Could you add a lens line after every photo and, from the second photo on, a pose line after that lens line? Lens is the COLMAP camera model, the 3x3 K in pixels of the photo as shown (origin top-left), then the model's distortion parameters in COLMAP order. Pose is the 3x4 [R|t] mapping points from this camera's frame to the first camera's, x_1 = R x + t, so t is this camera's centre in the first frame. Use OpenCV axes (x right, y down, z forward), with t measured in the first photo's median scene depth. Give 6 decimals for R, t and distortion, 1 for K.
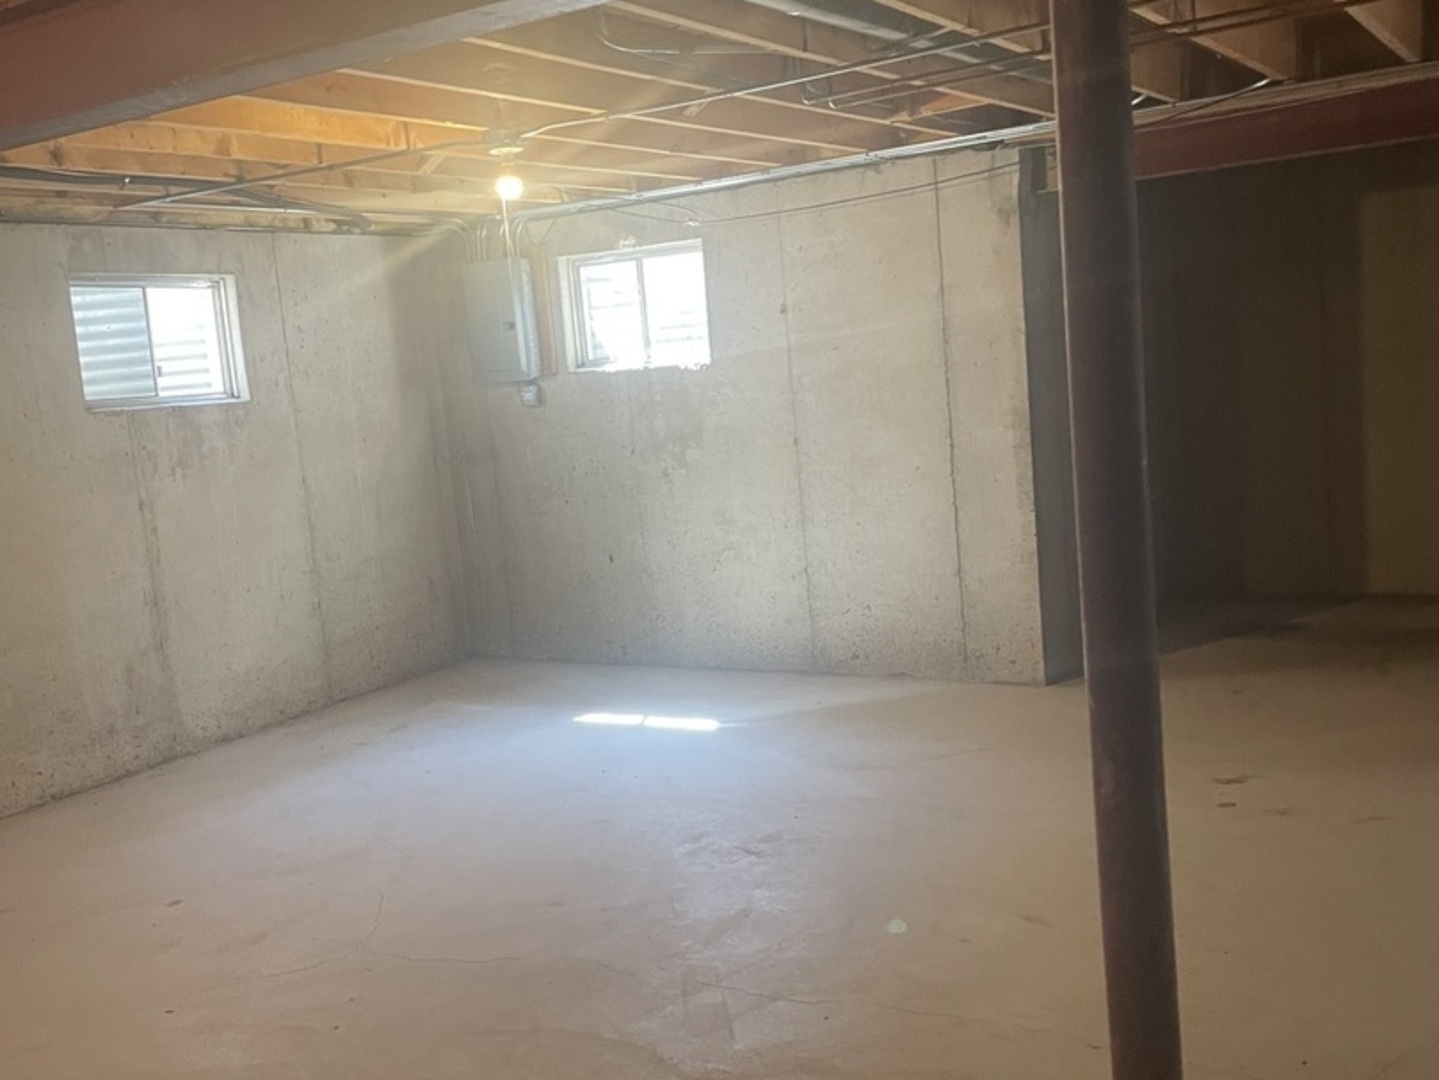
lens RADIAL K [[1458.6, 0, 719.5], [0, 1458.6, 540.0], [0, 0, 1]] dist [0.088916, -0.008988]
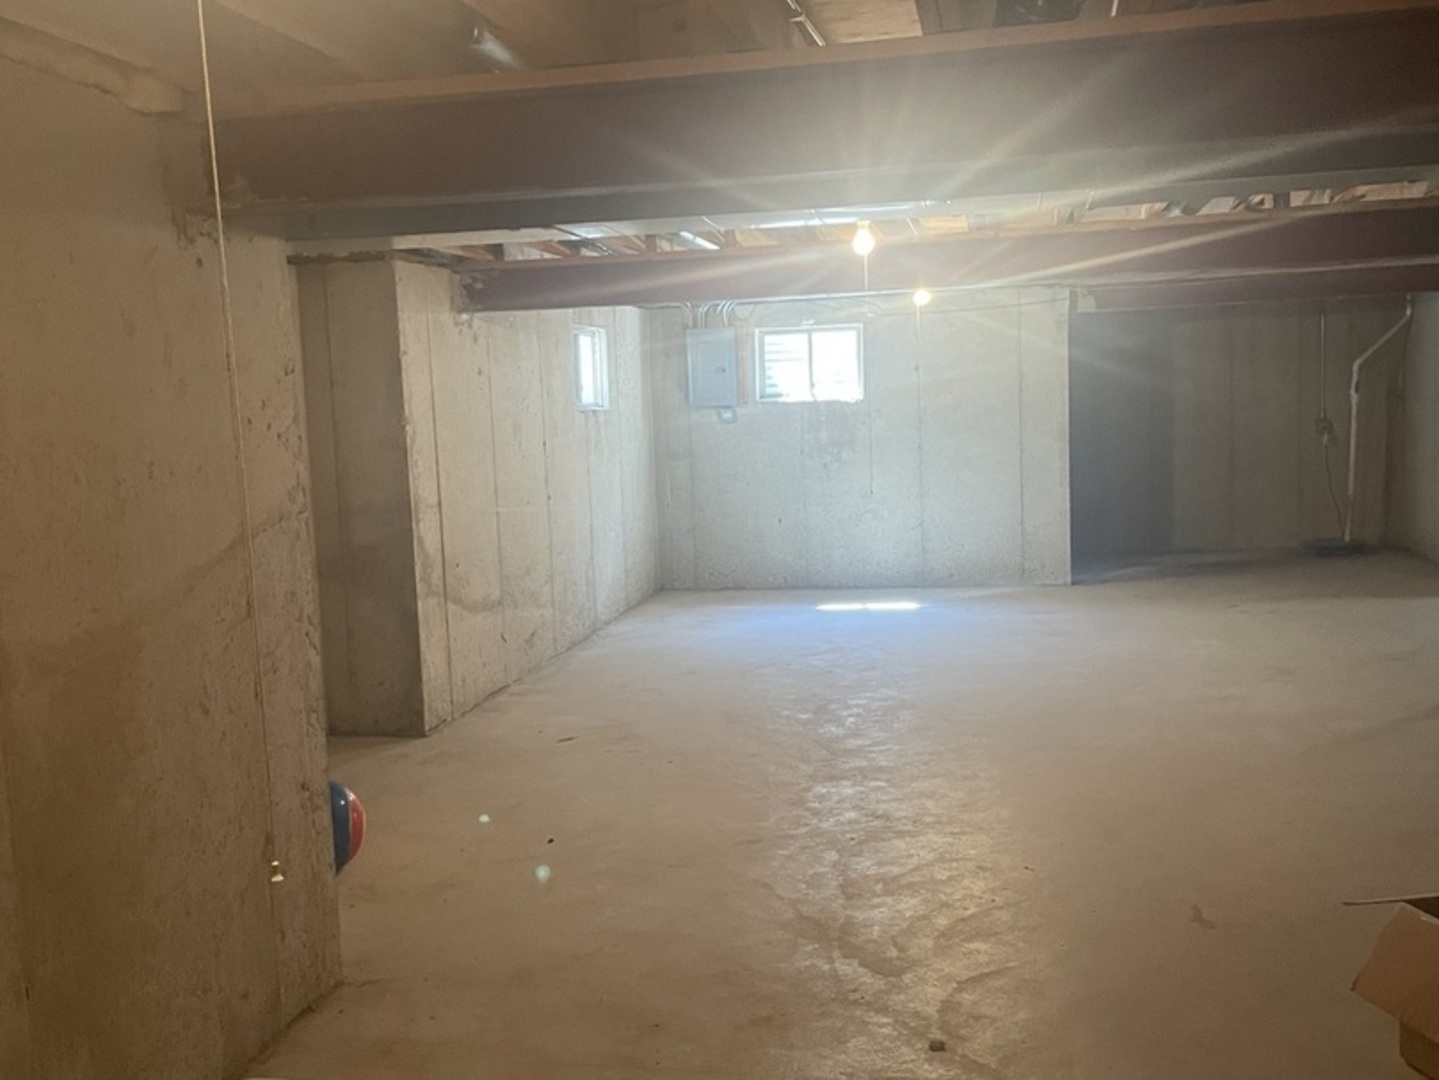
lens RADIAL K [[1458.6, 0, 719.5], [0, 1458.6, 540.0], [0, 0, 1]] dist [0.088916, -0.008988]
pose [[0.935050, 0.014697, 0.354210, -0.726172], [0.004004, 0.998639, -0.052007, 0.120819], [-0.354492, 0.050047, 0.933719, -0.463697]]
